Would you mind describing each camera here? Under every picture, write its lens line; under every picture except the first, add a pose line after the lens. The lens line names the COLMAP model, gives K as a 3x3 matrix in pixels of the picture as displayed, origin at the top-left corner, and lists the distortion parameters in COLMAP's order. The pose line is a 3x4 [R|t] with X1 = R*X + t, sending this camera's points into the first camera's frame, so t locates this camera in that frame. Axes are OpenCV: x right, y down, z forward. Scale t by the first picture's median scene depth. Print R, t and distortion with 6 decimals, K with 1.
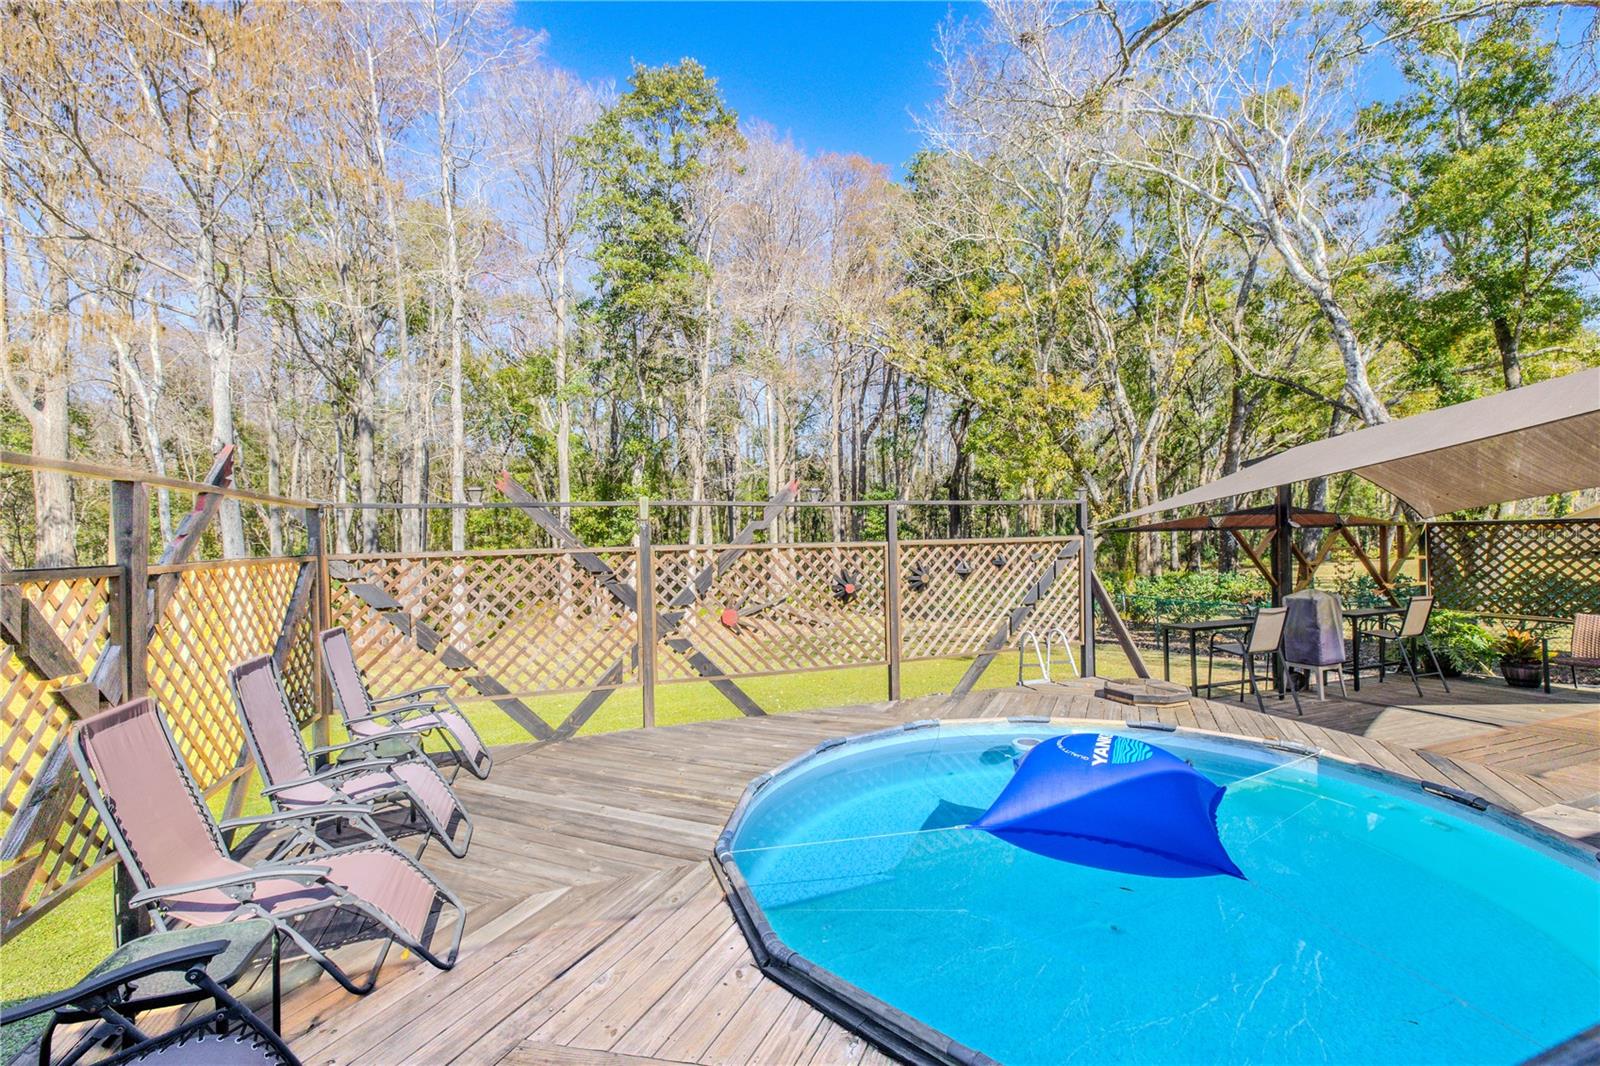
lens RADIAL K [[704.5, 0, 786.2], [0, 704.5, 538.0], [0, 0, 1]] dist [0.003281, 0.000779]
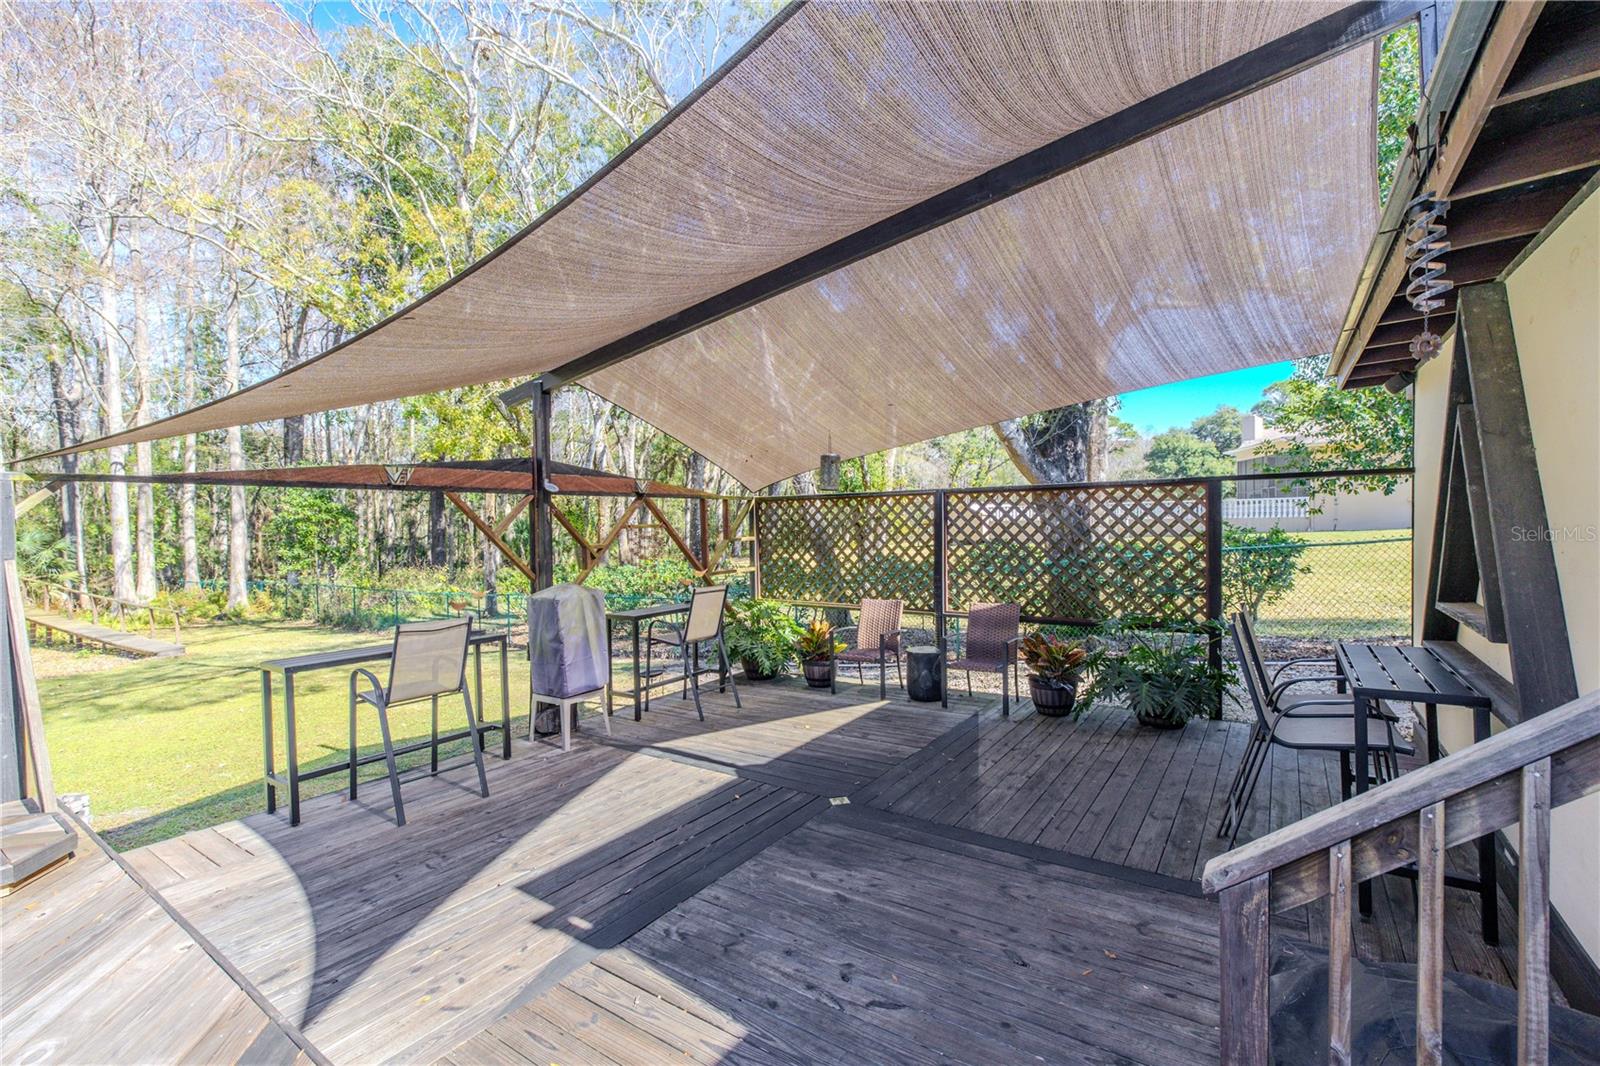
lens RADIAL K [[704.5, 0, 807.4], [0, 704.5, 537.4], [0, 0, 1]] dist [0.003281, 0.000779]
pose [[0.809110, -0.000557, 0.587657, 0.246874], [-0.003378, 0.999979, 0.005598, 0.011308], [-0.587647, -0.006514, 0.809091, 0.149420]]
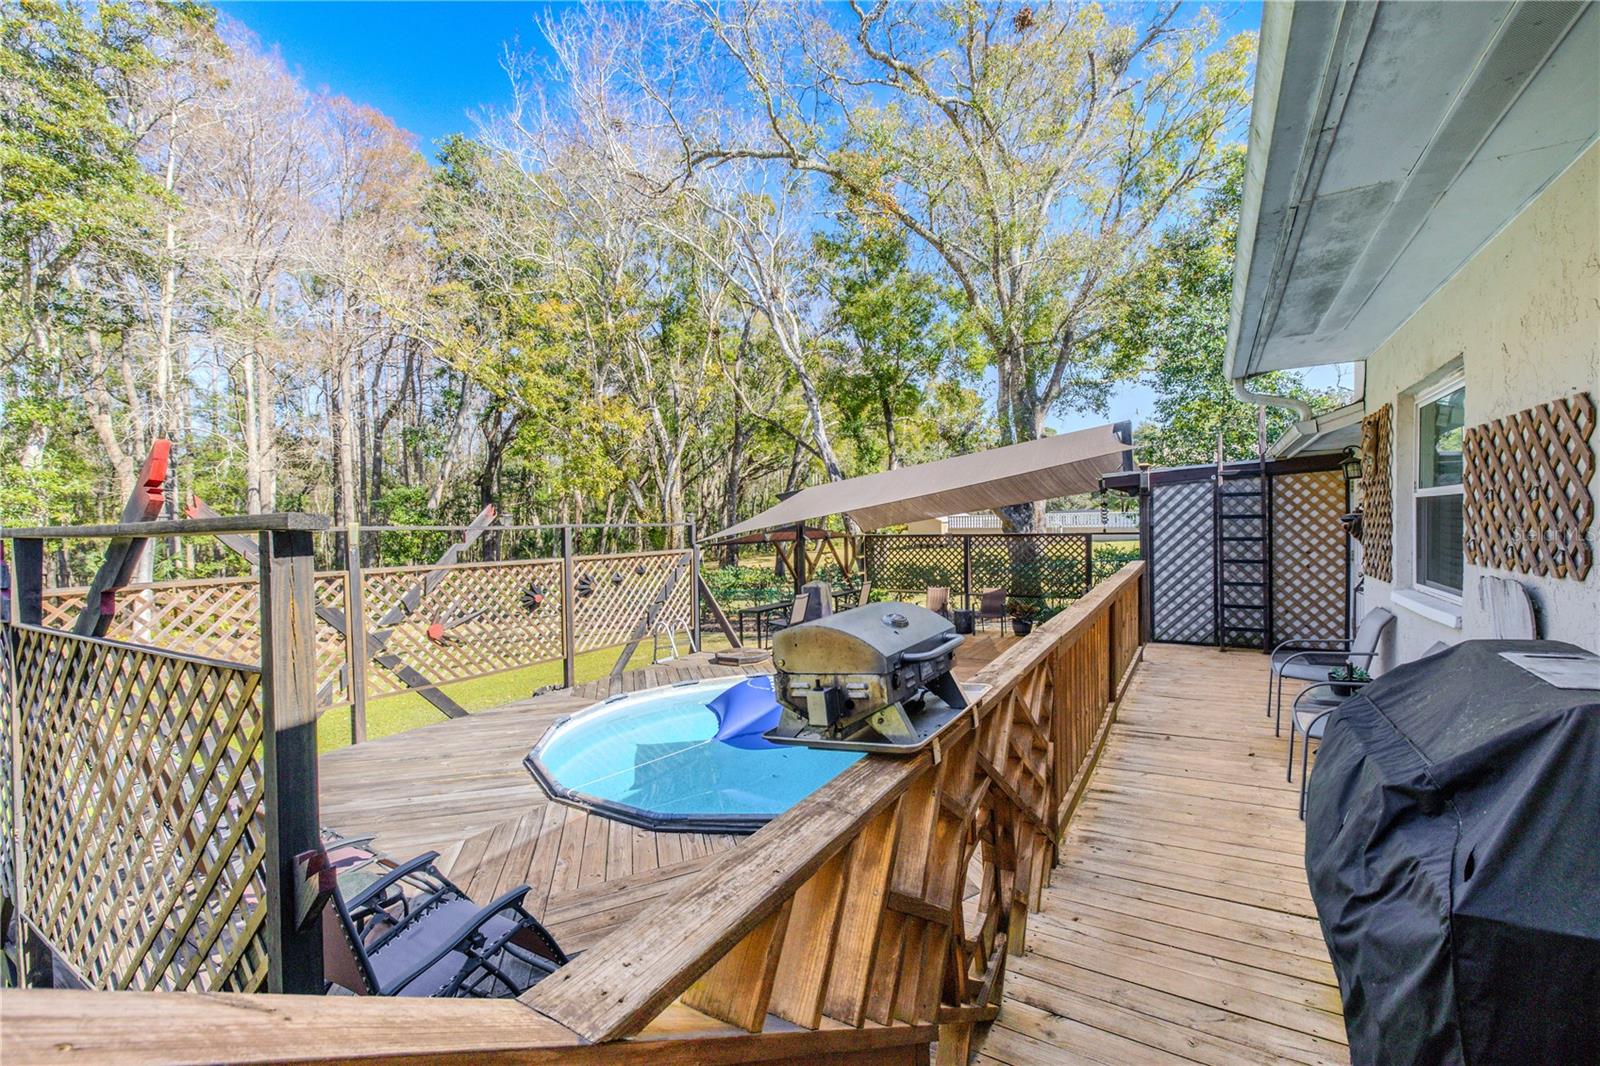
lens RADIAL K [[704.5, 0, 805.2], [0, 704.5, 533.1], [0, 0, 1]] dist [0.003281, 0.000779]
pose [[0.767203, -0.001076, 0.641403, -0.120776], [0.001425, 0.999999, -0.000026, -0.014063], [-0.641402, 0.000934, 0.767204, -0.076518]]
